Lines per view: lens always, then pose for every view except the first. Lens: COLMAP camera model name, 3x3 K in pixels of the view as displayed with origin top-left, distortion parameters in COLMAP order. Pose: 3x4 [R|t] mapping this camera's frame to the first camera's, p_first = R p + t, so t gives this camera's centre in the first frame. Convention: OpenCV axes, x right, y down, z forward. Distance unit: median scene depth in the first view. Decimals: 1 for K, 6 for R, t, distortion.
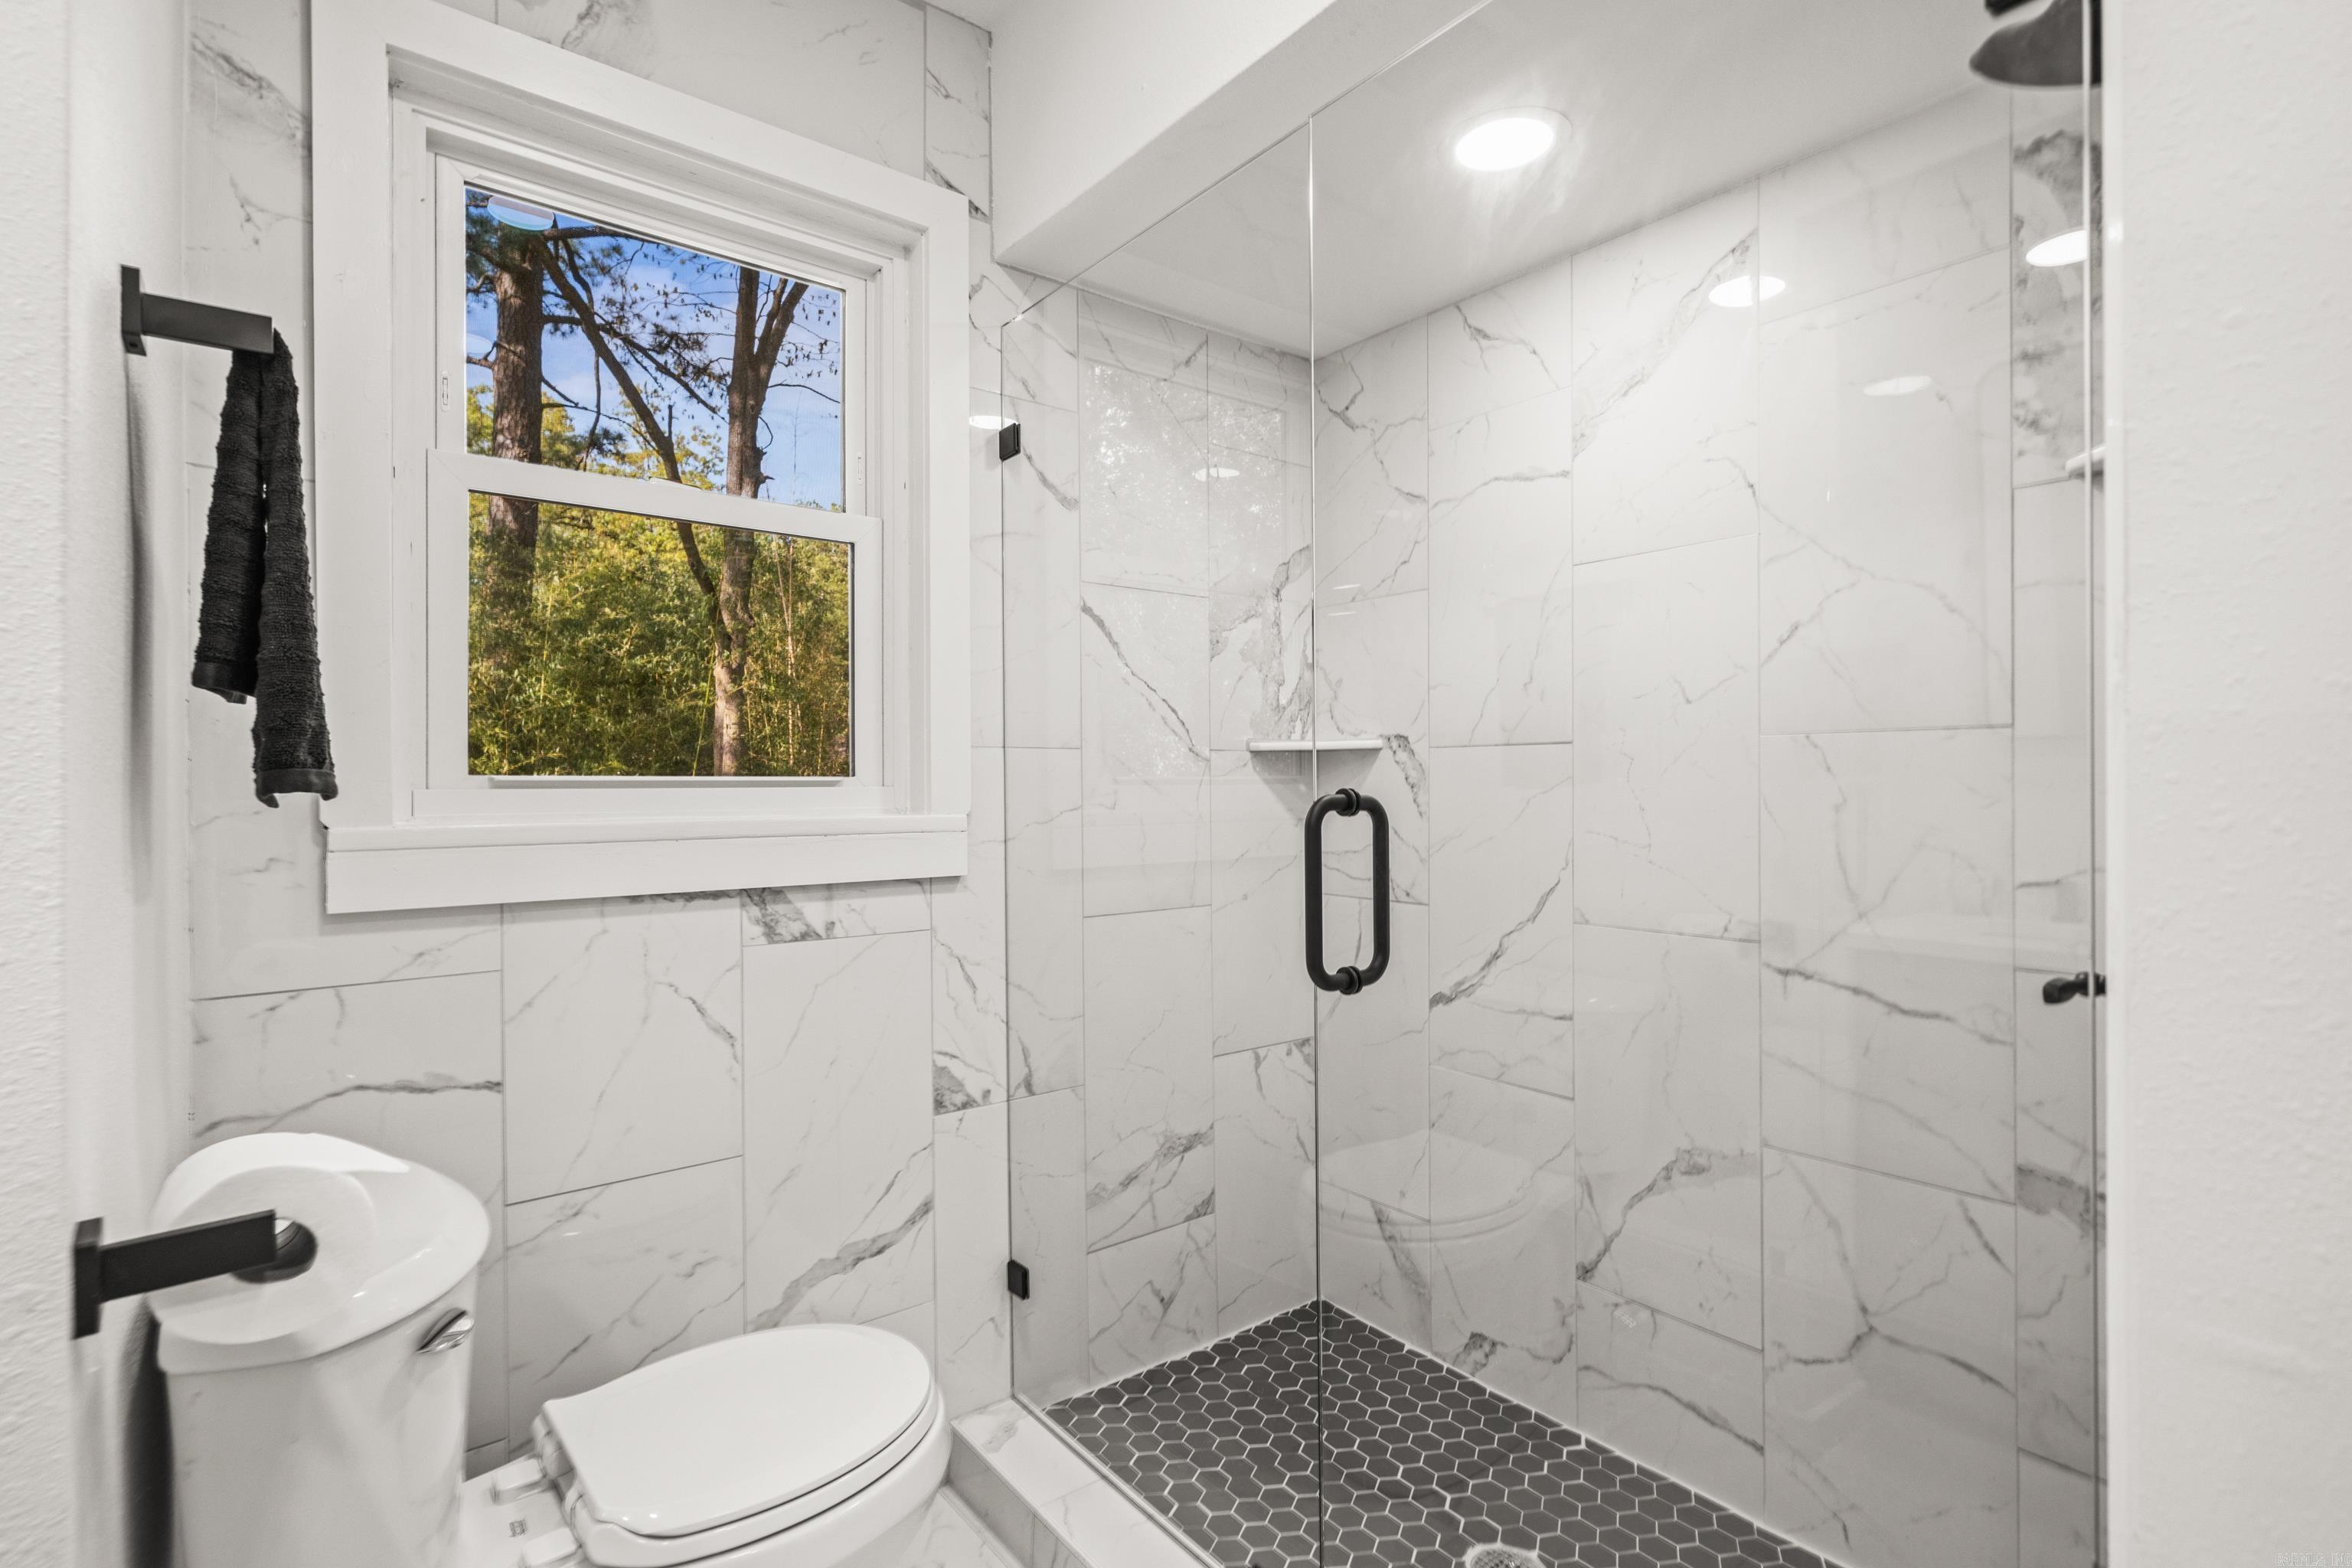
lens RADIAL K [[1101.9, 0, 1178.4], [0, 1101.9, 788.2], [0, 0, 1]] dist [0.002622, -0.000007]
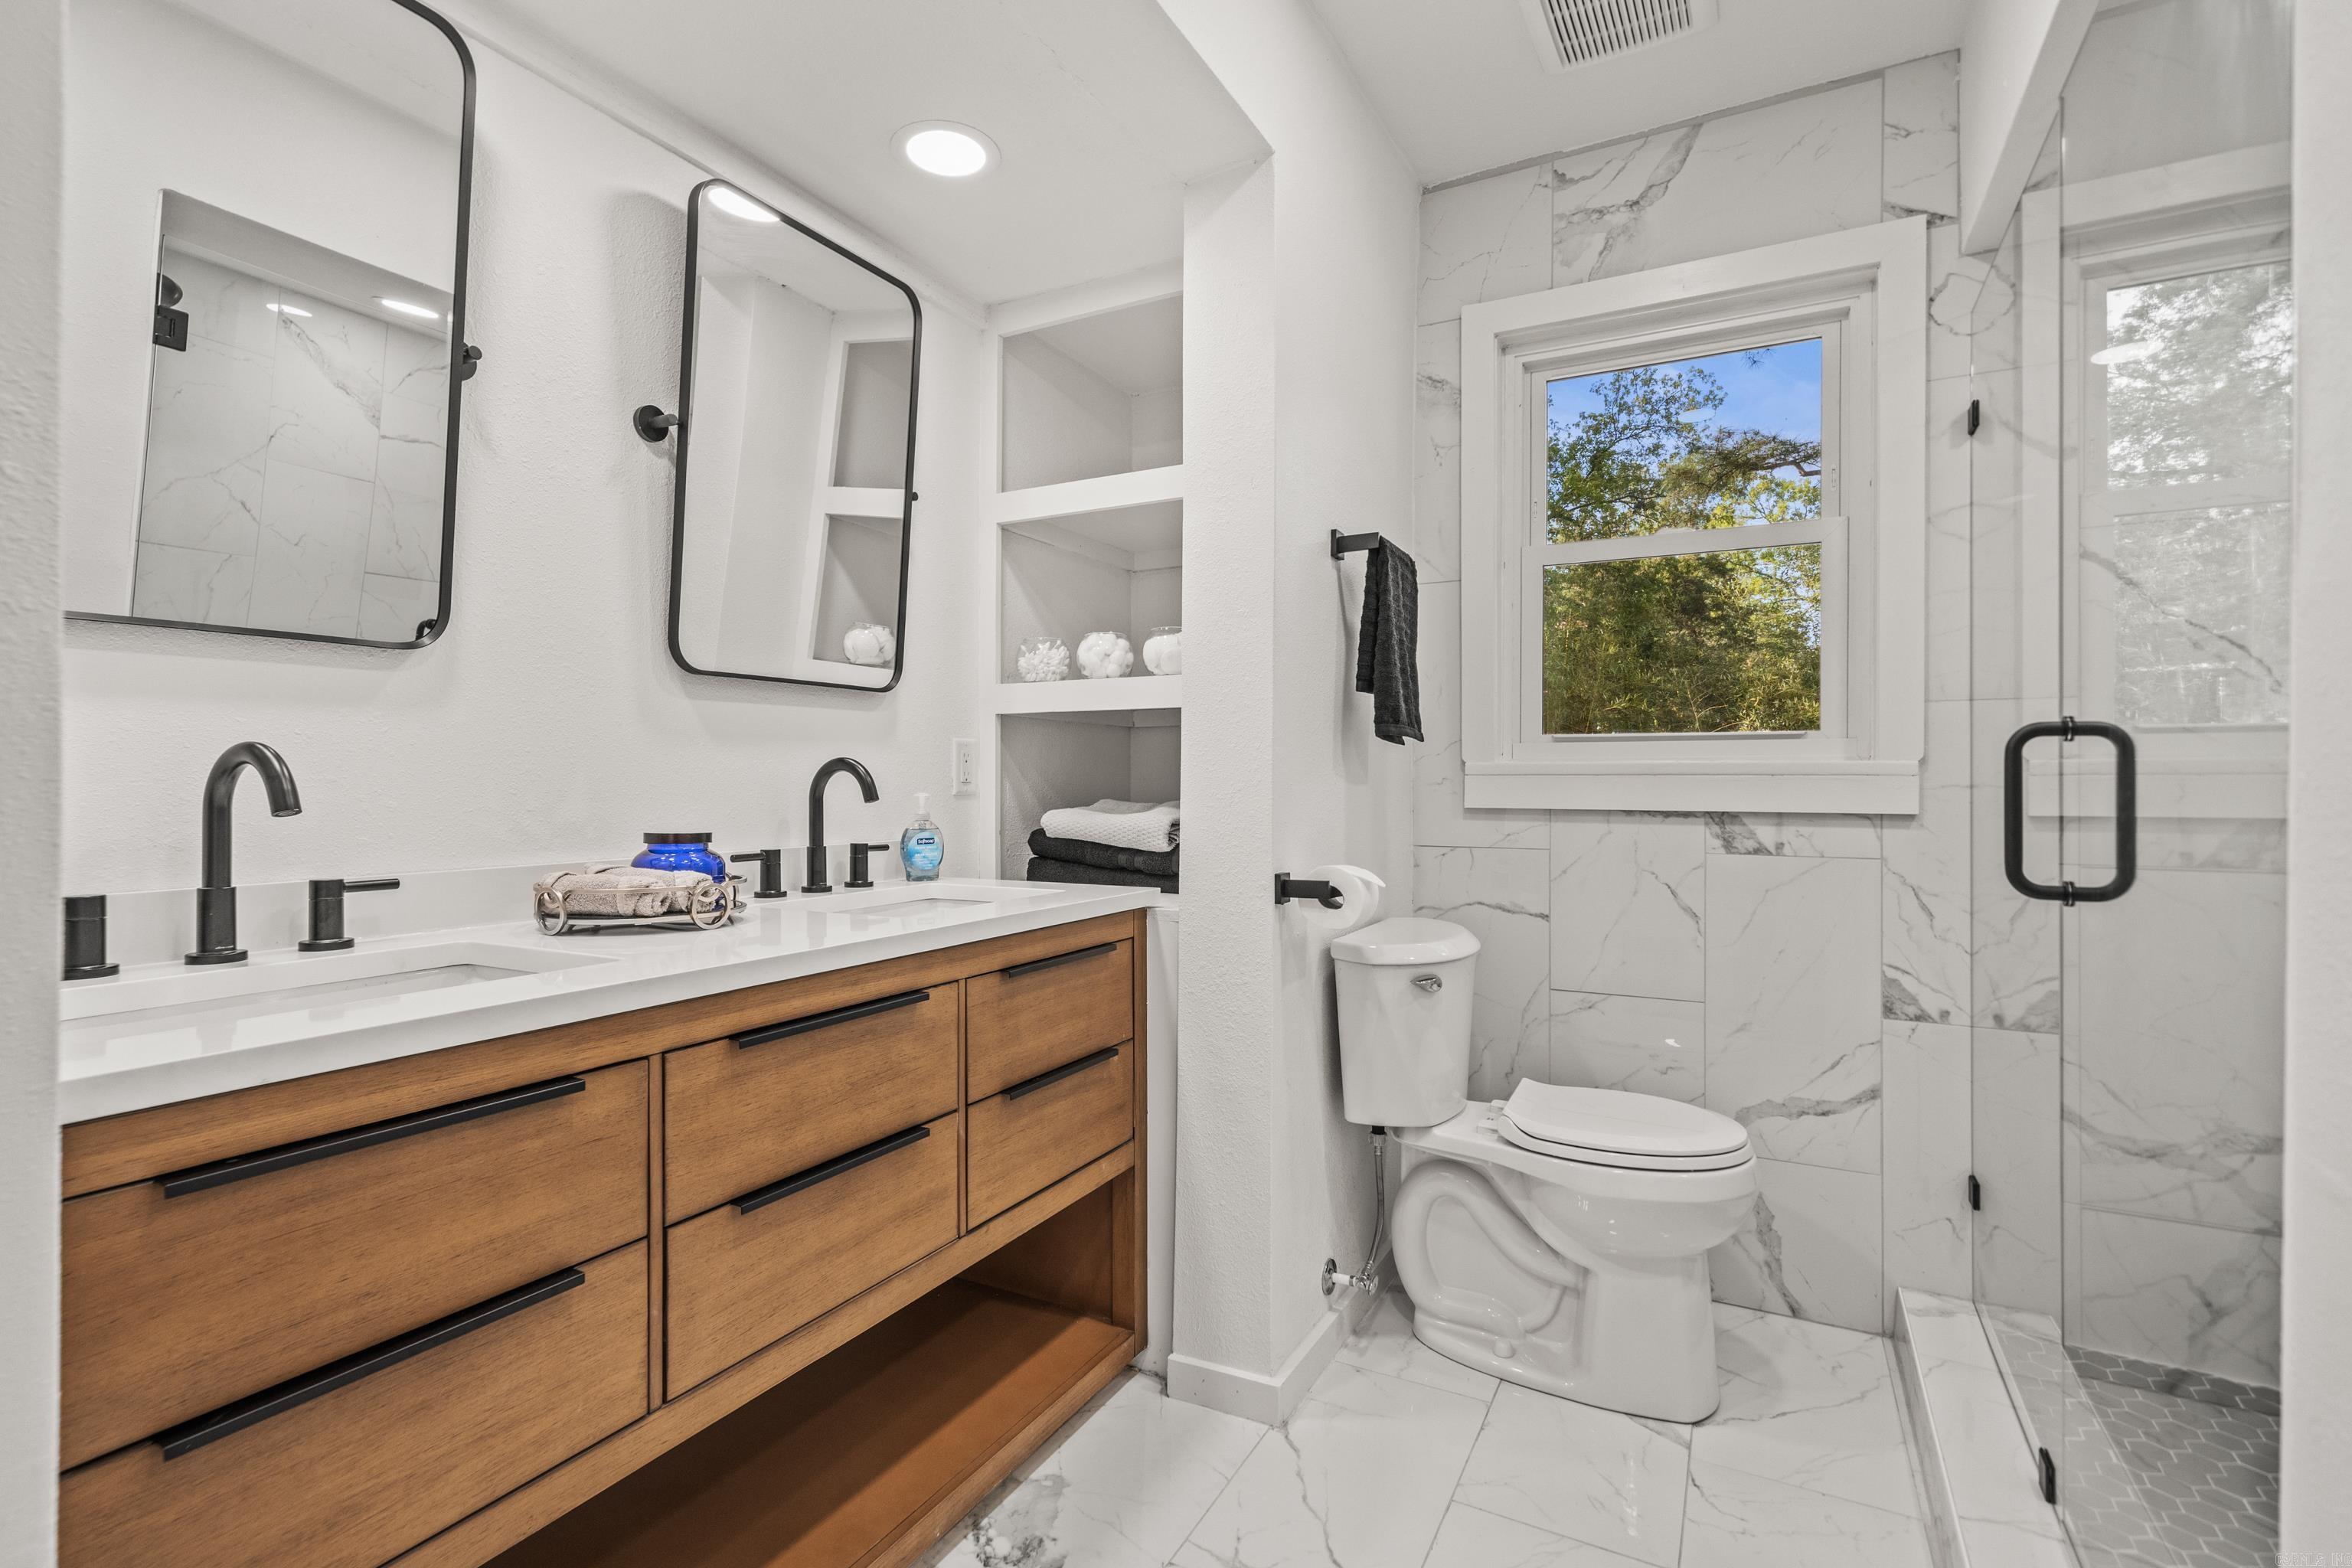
lens RADIAL K [[1177.7, 0, 1186.2], [0, 1177.7, 790.0], [0, 0, 1]] dist [0.001362, -0.000758]
pose [[0.411575, 0.008143, -0.911340, 0.683227], [-0.005702, 0.999964, 0.006360, 0.057202], [0.911358, 0.002579, 0.411606, -0.210766]]
